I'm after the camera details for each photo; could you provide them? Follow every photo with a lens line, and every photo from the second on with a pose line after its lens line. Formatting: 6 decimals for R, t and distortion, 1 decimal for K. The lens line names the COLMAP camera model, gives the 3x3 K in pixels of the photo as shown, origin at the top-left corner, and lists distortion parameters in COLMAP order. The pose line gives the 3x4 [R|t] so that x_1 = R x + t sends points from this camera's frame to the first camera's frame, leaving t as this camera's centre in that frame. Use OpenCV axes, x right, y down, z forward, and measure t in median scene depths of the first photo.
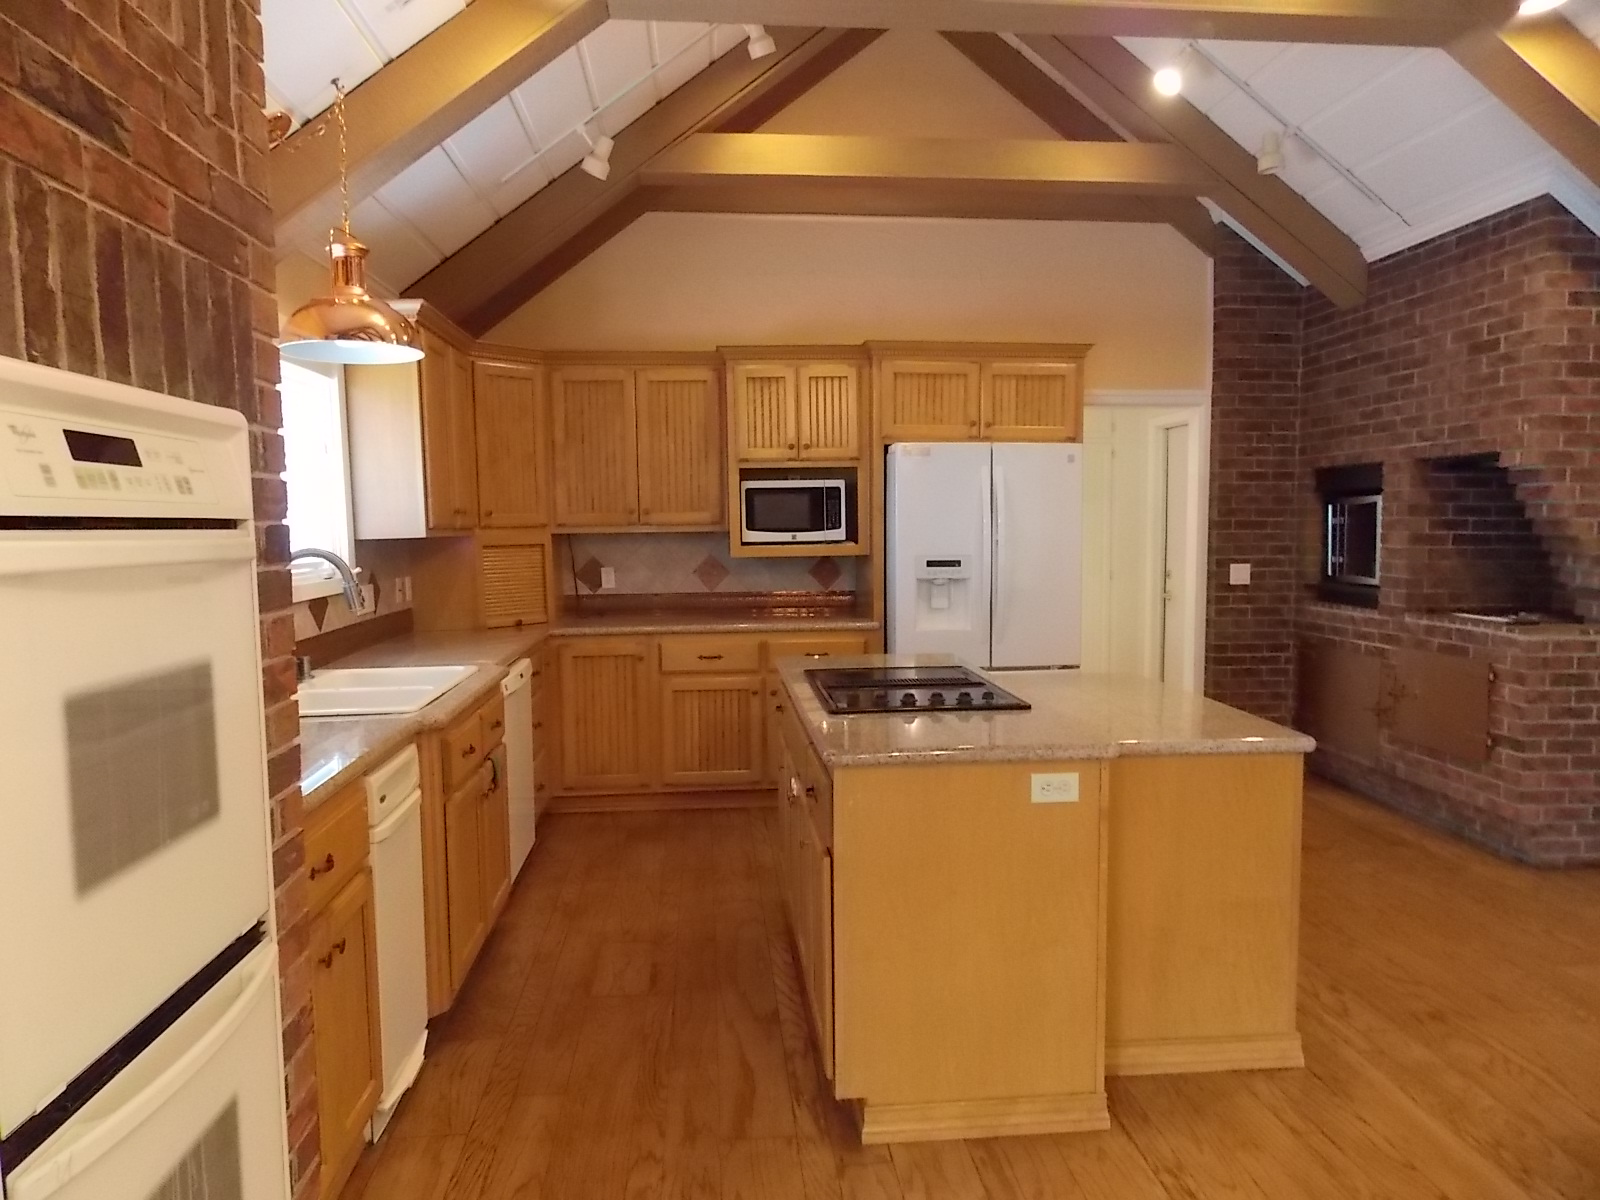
lens RADIAL K [[1063.1, 0, 804.9], [0, 1063.1, 594.4], [0, 0, 1]] dist [0.008260, -0.004582]
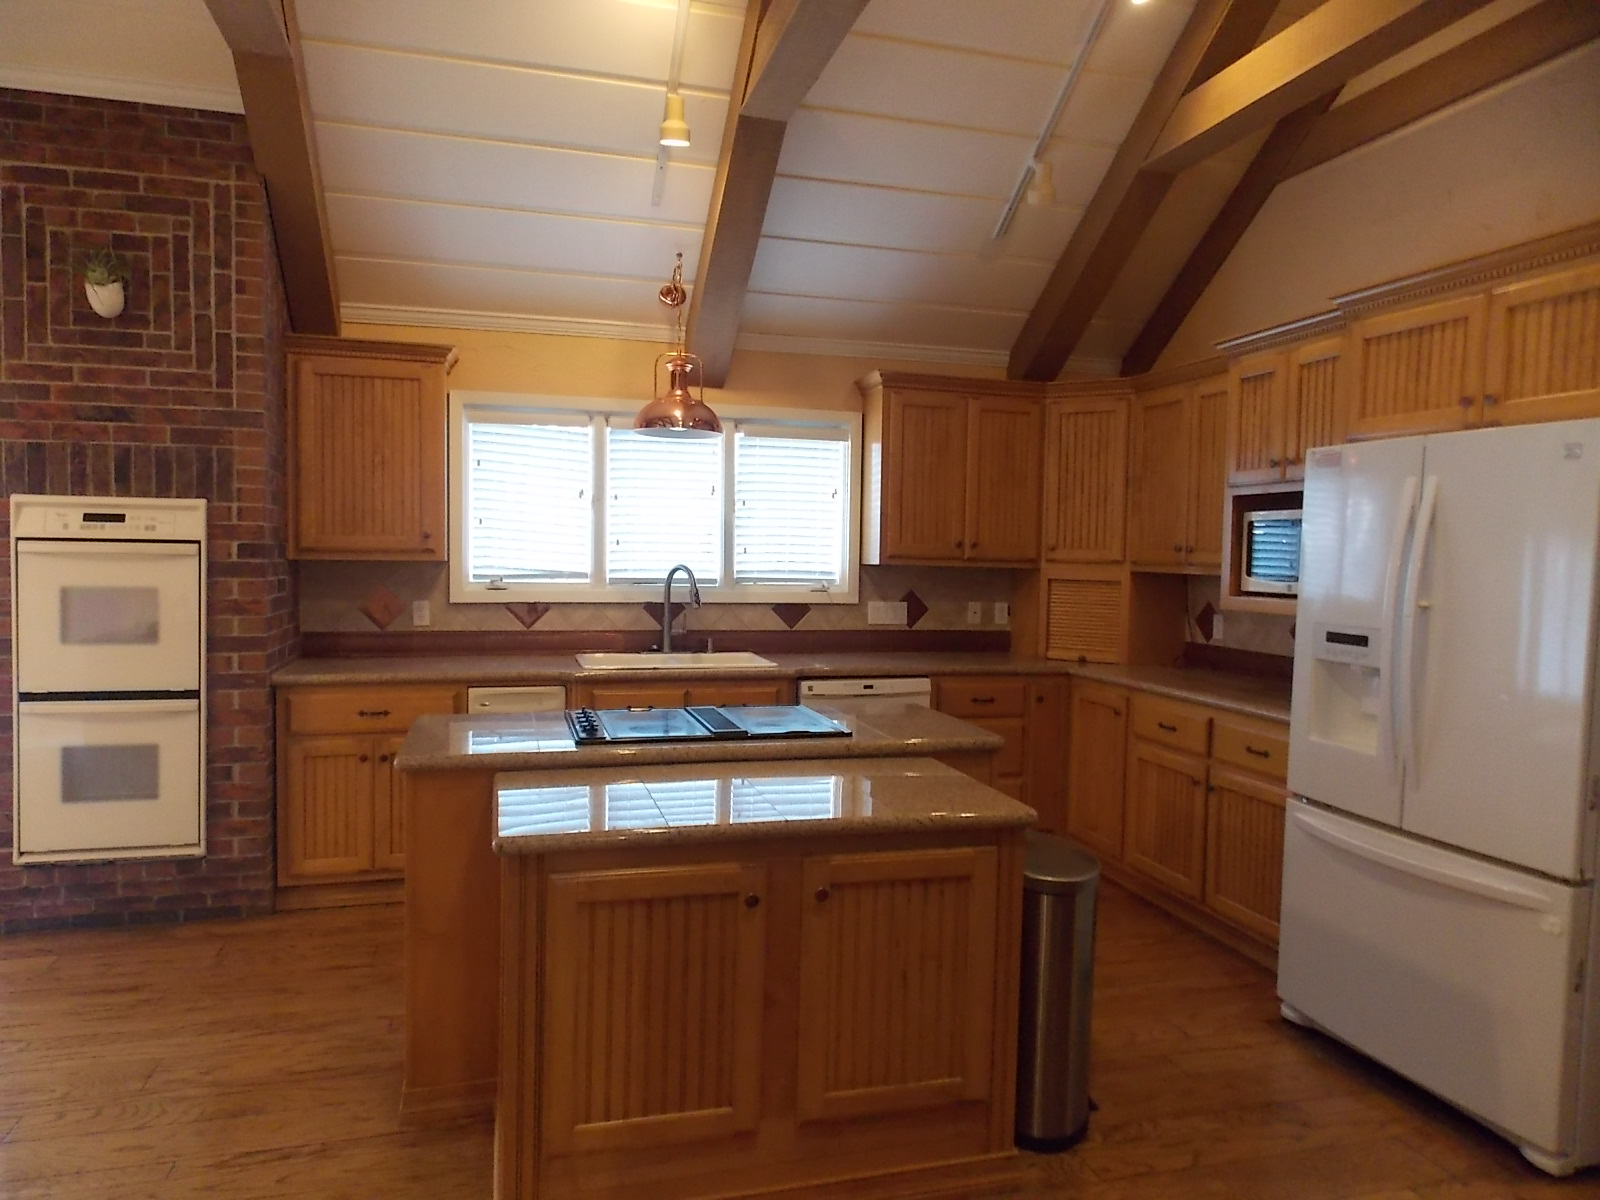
lens RADIAL K [[1063.1, 0, 793.7], [0, 1063.1, 601.8], [0, 0, 1]] dist [0.008260, -0.004582]
pose [[0.180314, 0.061280, -0.981698, 0.664722], [-0.089645, 0.994928, 0.045640, -0.049061], [0.979515, 0.079775, 0.184893, 0.558733]]
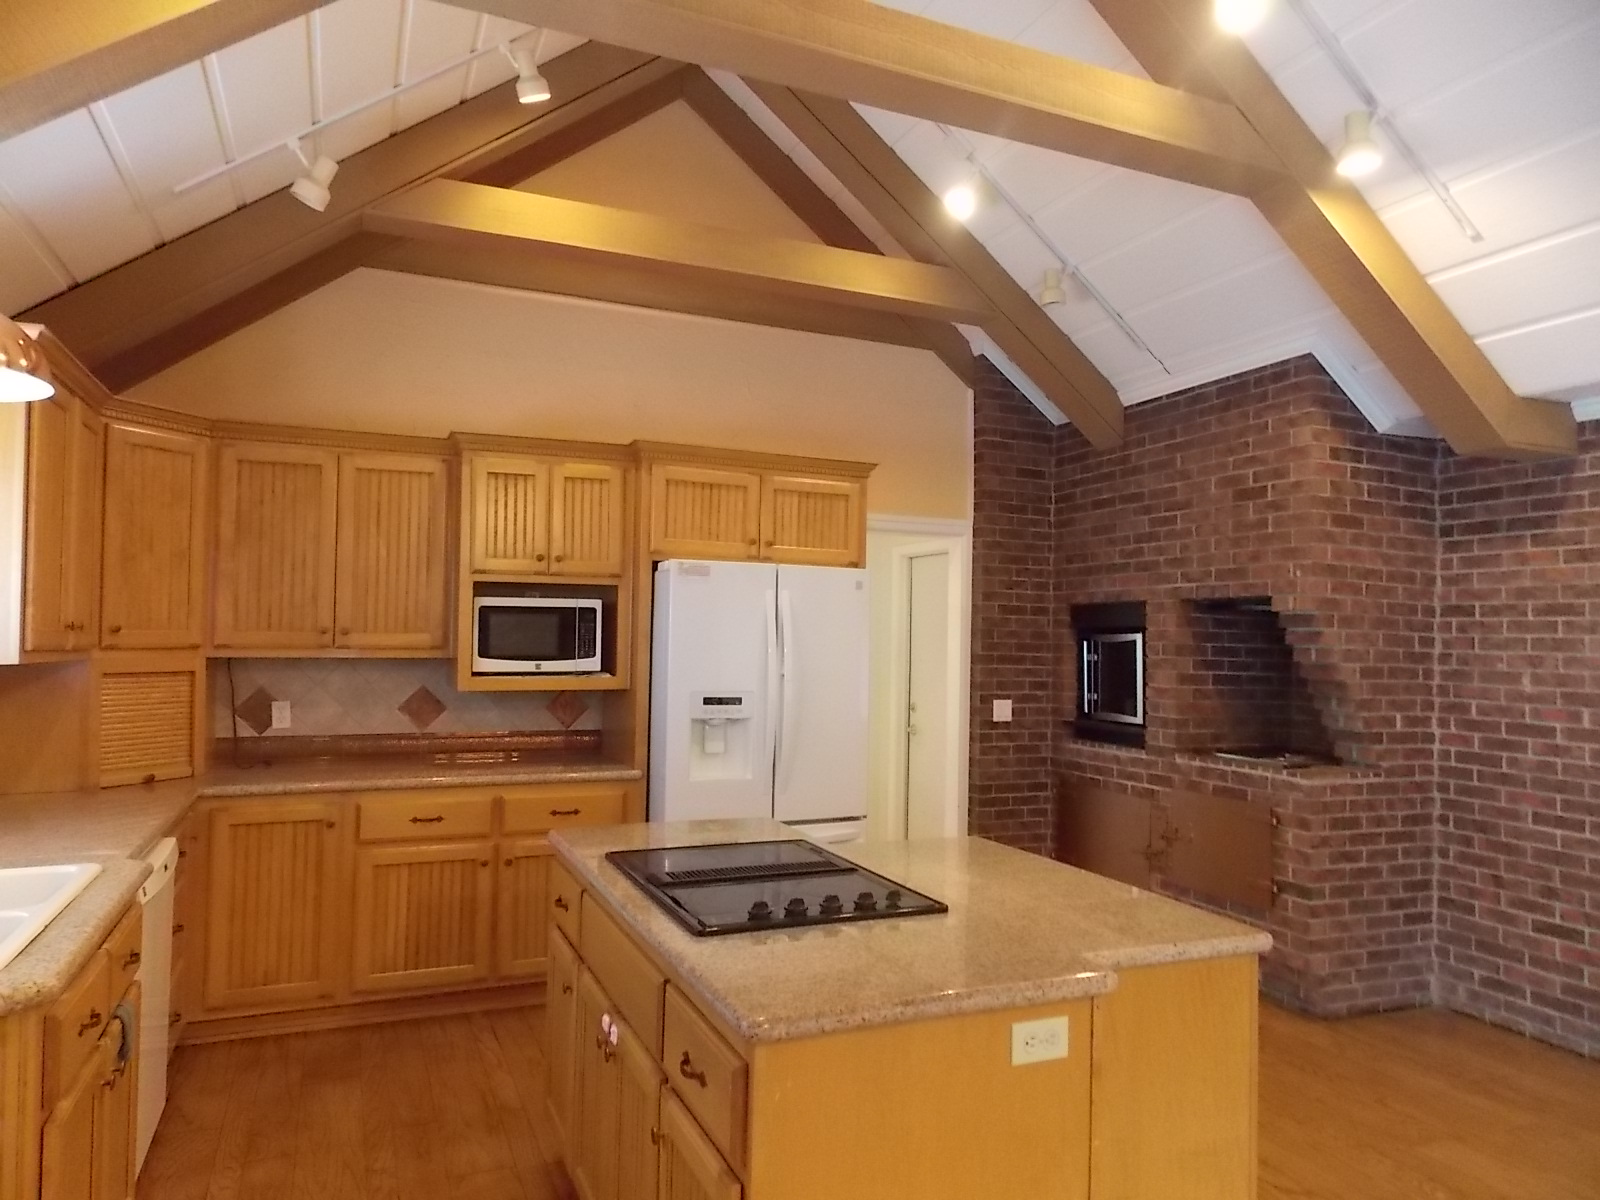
lens RADIAL K [[1063.1, 0, 806.6], [0, 1063.1, 594.2], [0, 0, 1]] dist [0.008260, -0.004582]
pose [[0.949996, 0.036323, 0.310143, -0.072935], [-0.001661, 0.993785, -0.111301, -0.019079], [-0.312258, 0.105220, 0.944152, 0.156302]]
